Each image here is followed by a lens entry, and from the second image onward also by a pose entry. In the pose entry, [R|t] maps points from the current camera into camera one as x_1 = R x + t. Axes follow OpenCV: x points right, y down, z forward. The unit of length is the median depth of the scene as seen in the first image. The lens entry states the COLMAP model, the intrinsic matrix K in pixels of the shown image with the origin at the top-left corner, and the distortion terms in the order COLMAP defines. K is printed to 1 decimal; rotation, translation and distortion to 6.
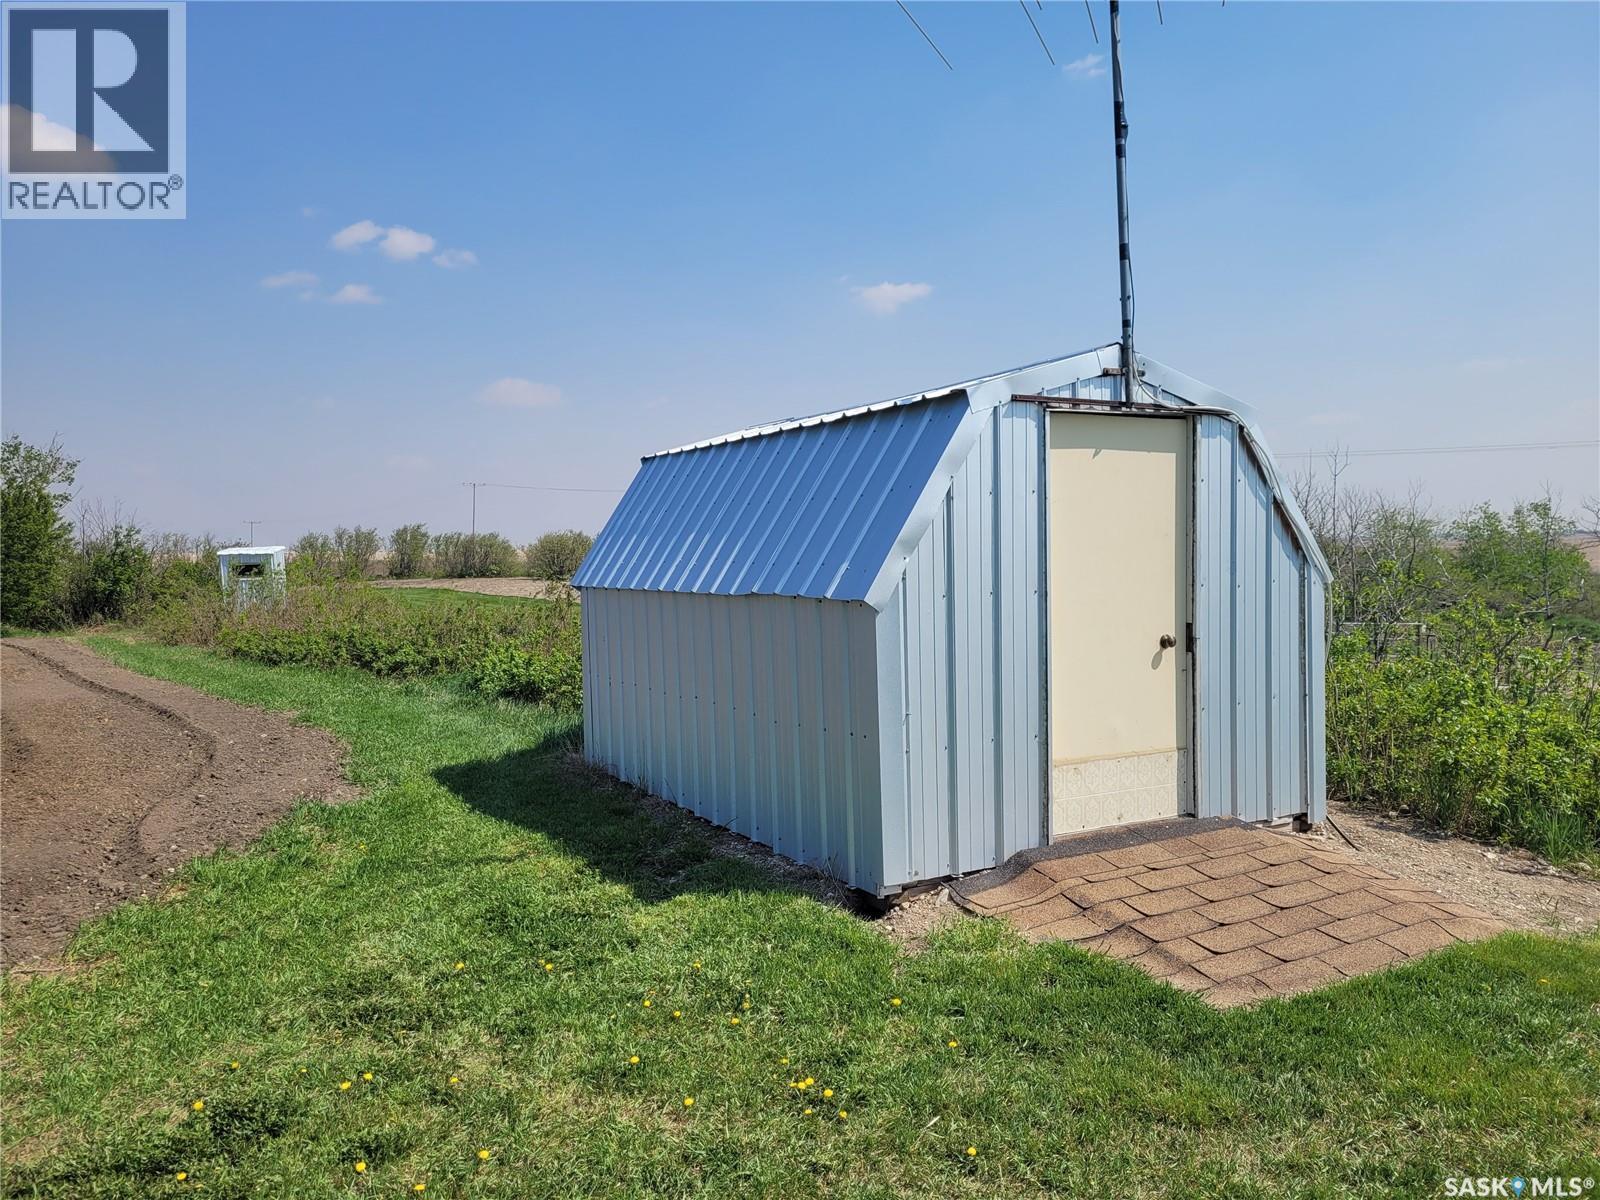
lens RADIAL K [[1170.6, 0, 800.0], [0, 1170.6, 600.0], [0, 0, 1]] dist [0.000469, -0.000909]
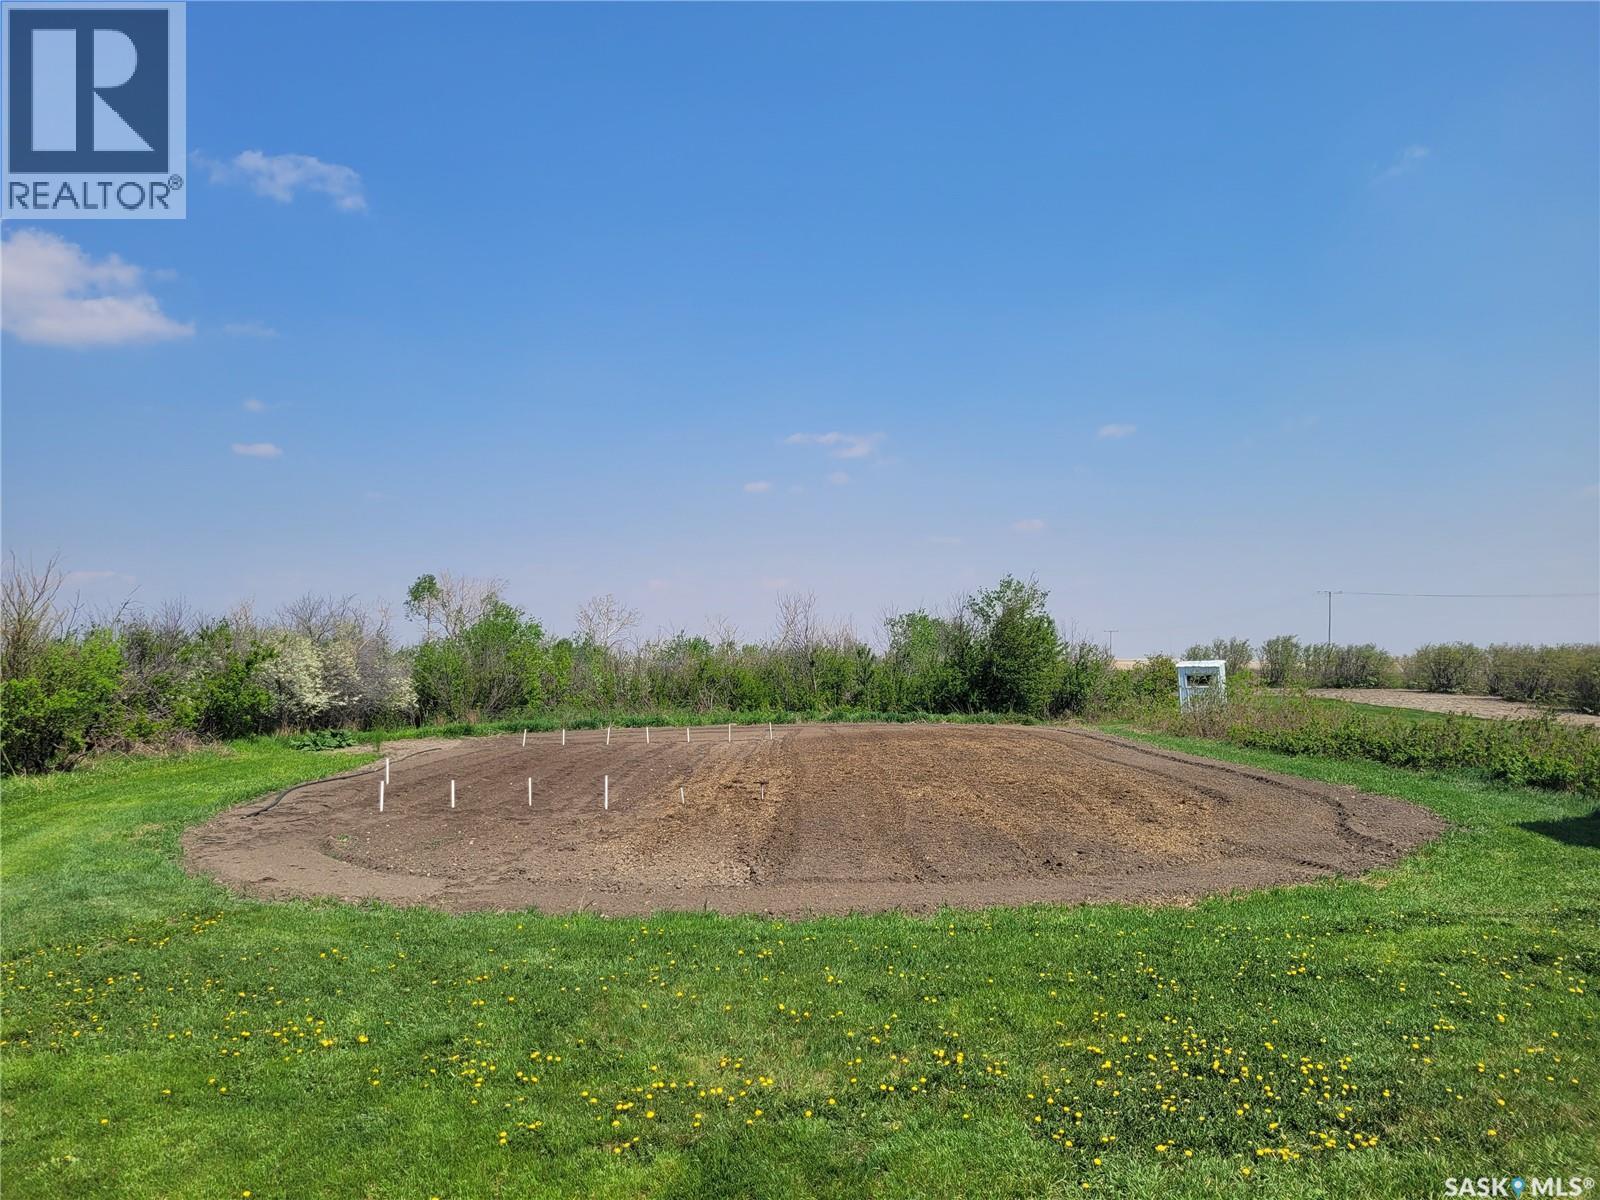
lens RADIAL K [[1170.6, 0, 800.0], [0, 1170.6, 600.0], [0, 0, 1]] dist [0.000469, -0.000909]
pose [[0.776644, -0.020694, -0.629600, -0.009269], [-0.036175, 0.996346, -0.077372, 0.000738], [0.628900, 0.082866, 0.773057, -0.113401]]
